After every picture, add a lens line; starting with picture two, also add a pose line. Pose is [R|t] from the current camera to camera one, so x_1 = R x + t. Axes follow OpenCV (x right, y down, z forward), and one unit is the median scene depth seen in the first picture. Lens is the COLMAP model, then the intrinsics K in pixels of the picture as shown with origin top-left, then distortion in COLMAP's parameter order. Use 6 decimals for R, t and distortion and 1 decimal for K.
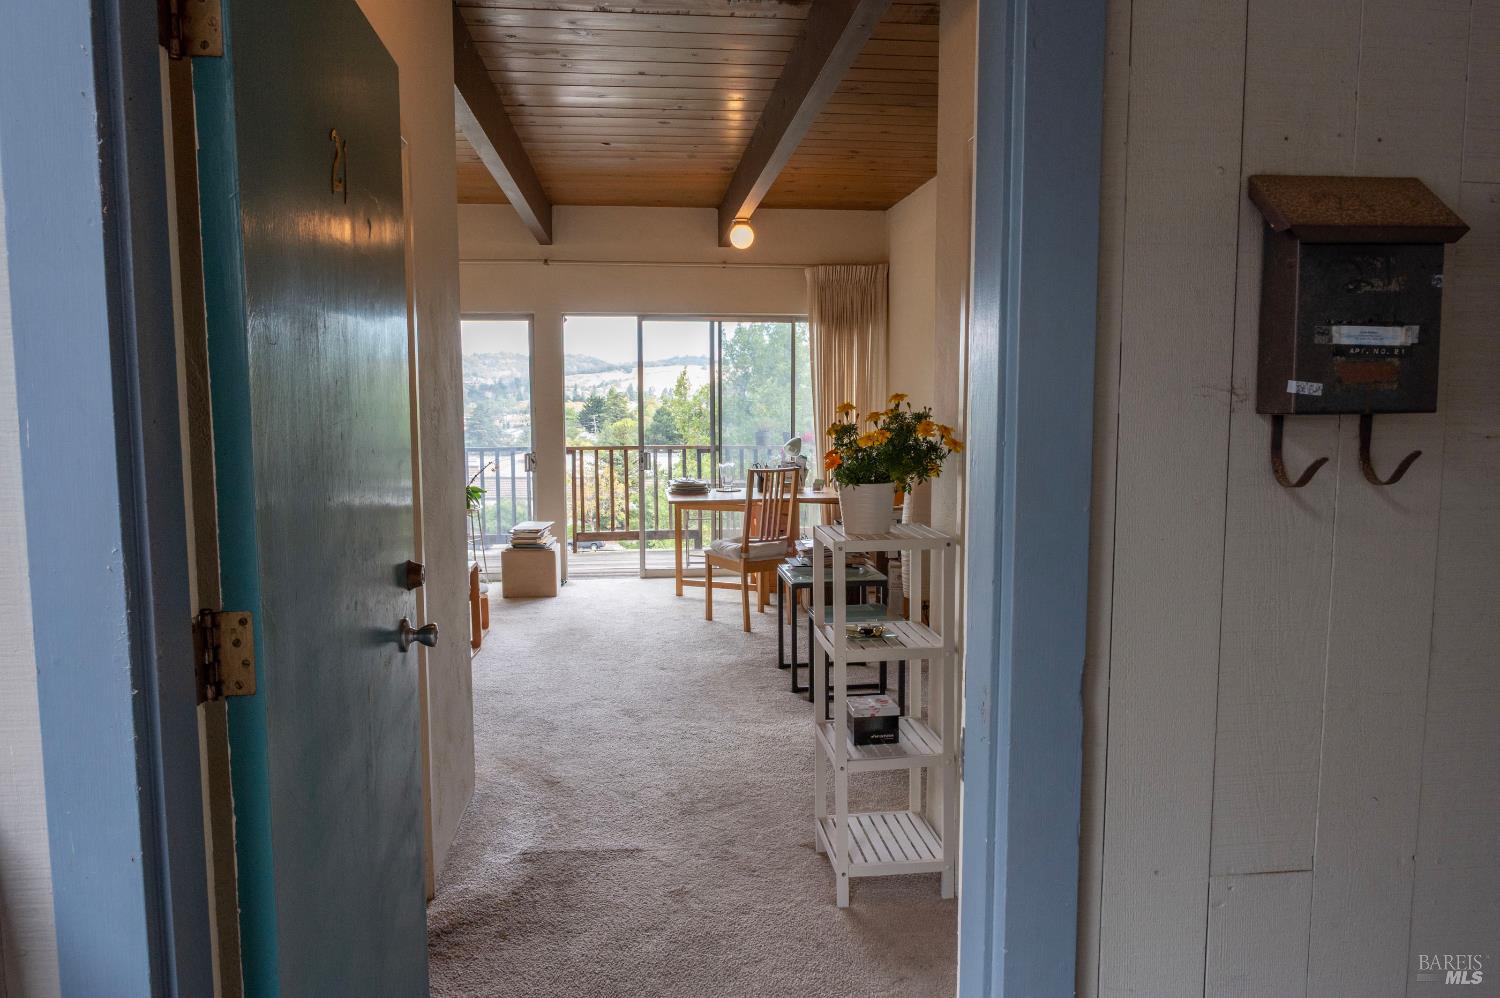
lens RADIAL K [[1039.1, 0, 755.3], [0, 1039.1, 498.8], [0, 0, 1]] dist [0.002537, 0.000012]
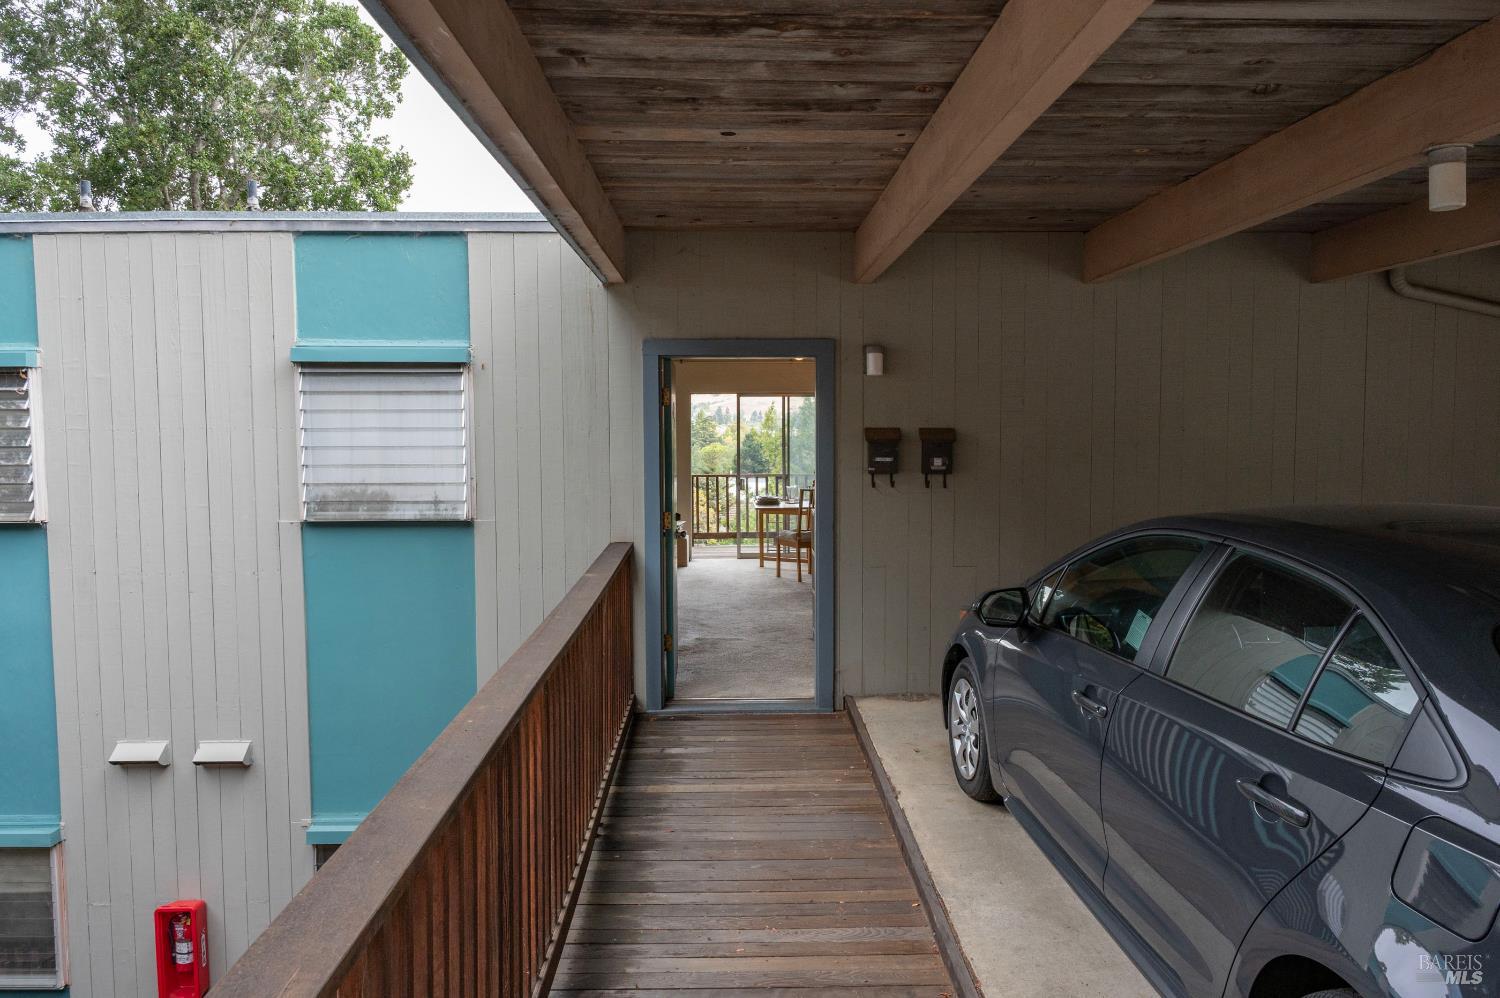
lens RADIAL K [[1039.1, 0, 750.7], [0, 1039.1, 498.1], [0, 0, 1]] dist [0.002537, 0.000012]
pose [[0.995969, 0.006108, -0.089495, 0.052684], [-0.008331, 0.999665, -0.024488, 0.024309], [0.089315, 0.025135, 0.995686, -0.597625]]
